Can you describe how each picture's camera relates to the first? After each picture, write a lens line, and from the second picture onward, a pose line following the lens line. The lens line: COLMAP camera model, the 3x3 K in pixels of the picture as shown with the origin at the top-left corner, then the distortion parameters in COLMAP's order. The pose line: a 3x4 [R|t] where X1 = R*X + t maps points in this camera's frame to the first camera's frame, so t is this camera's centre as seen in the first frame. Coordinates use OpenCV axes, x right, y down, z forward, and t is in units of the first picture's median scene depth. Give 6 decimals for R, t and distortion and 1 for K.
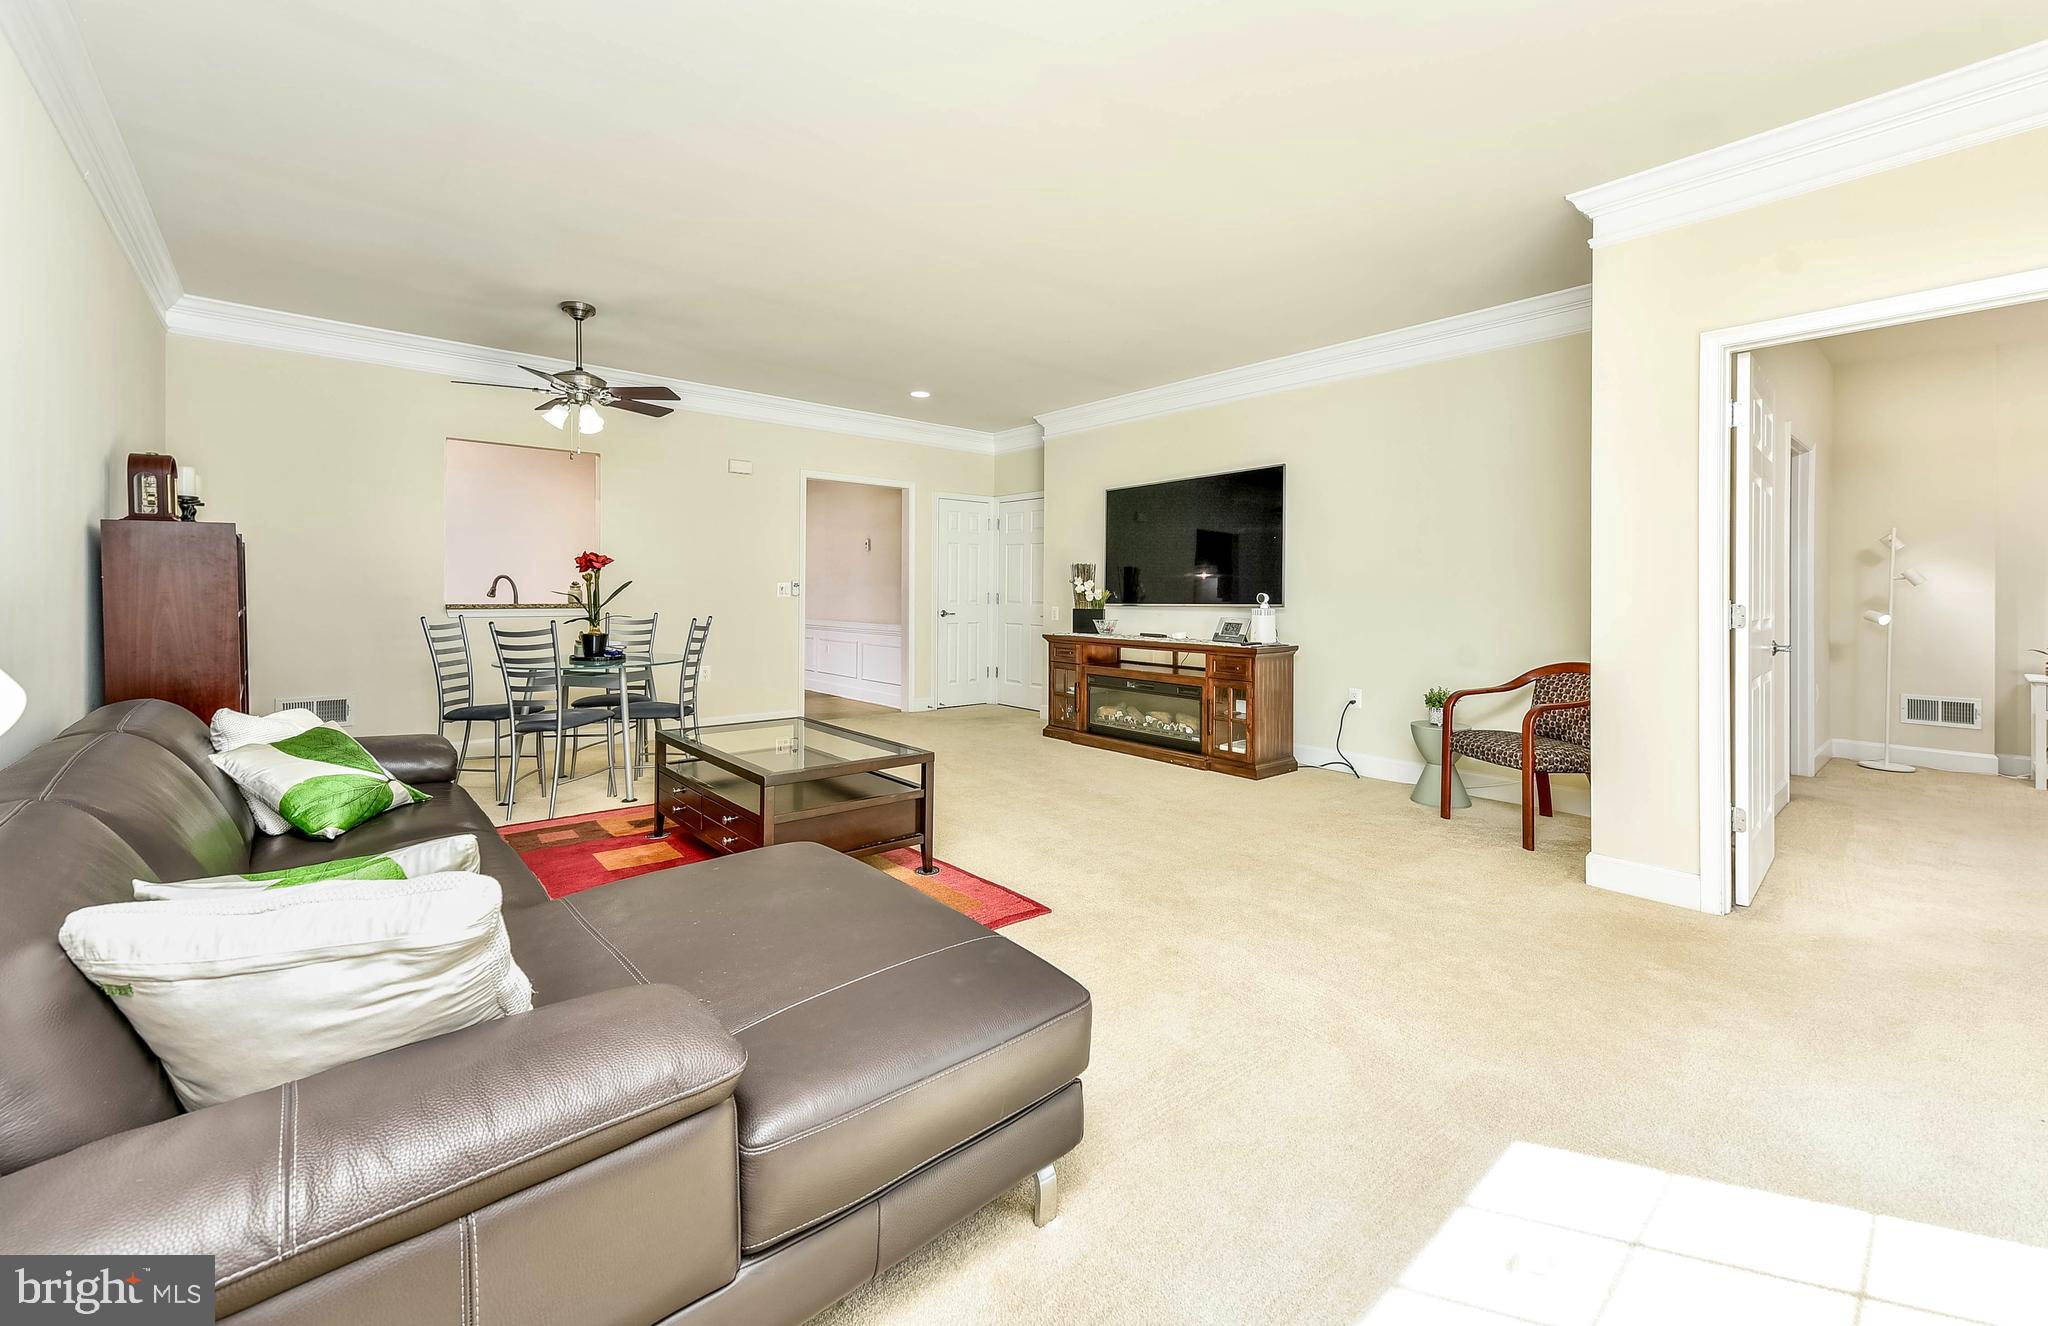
lens RADIAL K [[830.1, 0, 1034.7], [0, 830.1, 599.7], [0, 0, 1]] dist [0.000229, -0.000052]
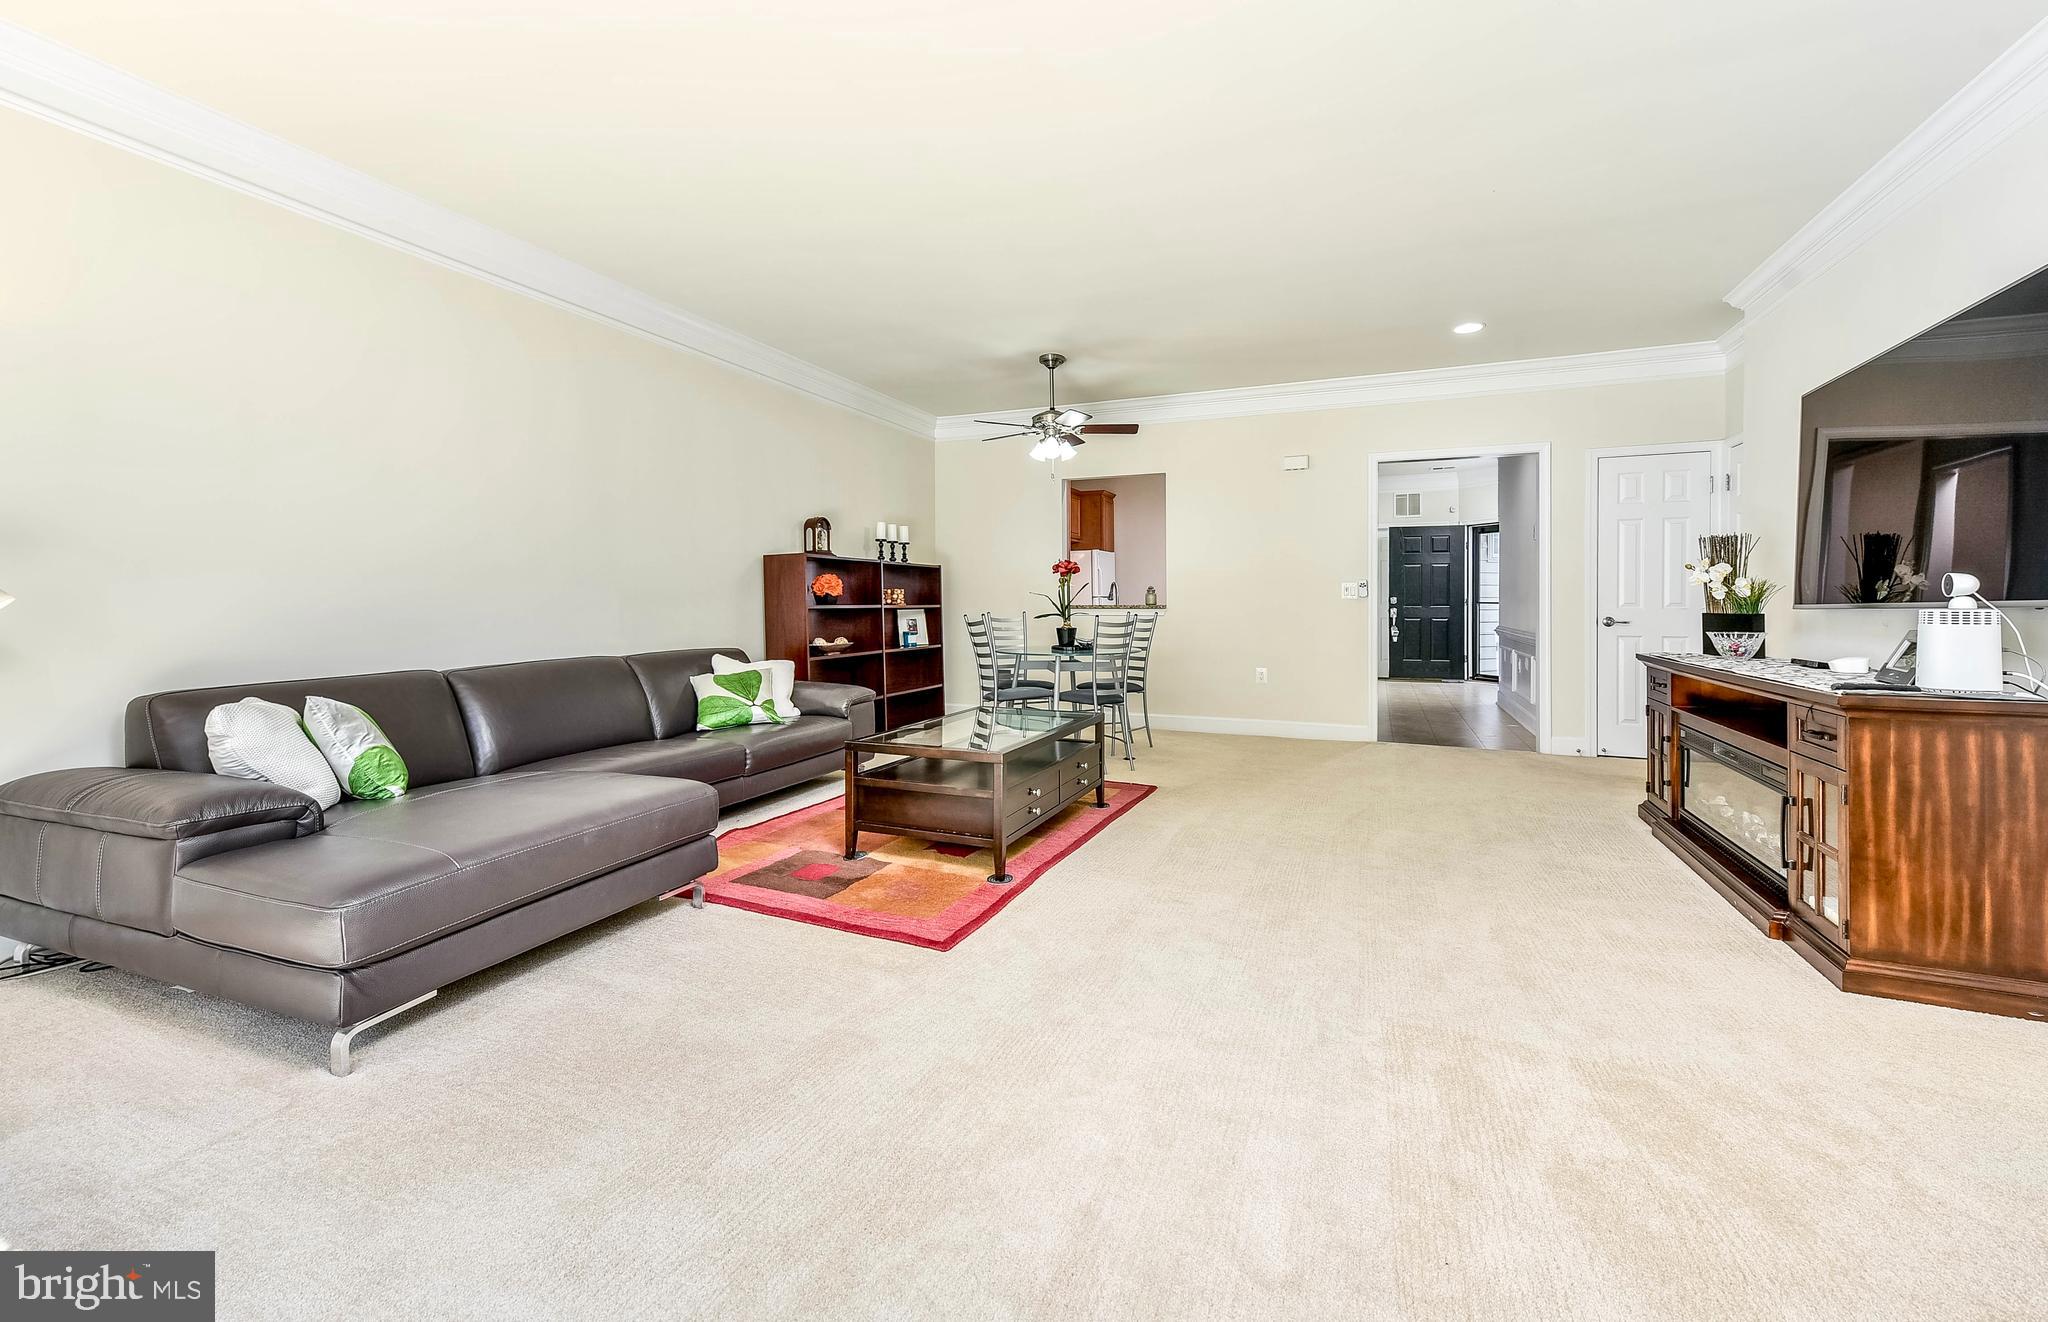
lens RADIAL K [[830.1, 0, 1034.7], [0, 830.1, 597.7], [0, 0, 1]] dist [0.000229, -0.000052]
pose [[0.443517, -0.008582, -0.896225, 0.405060], [-0.005495, 0.999909, -0.012294, 0.010626], [0.896249, 0.010378, 0.443430, 0.343575]]
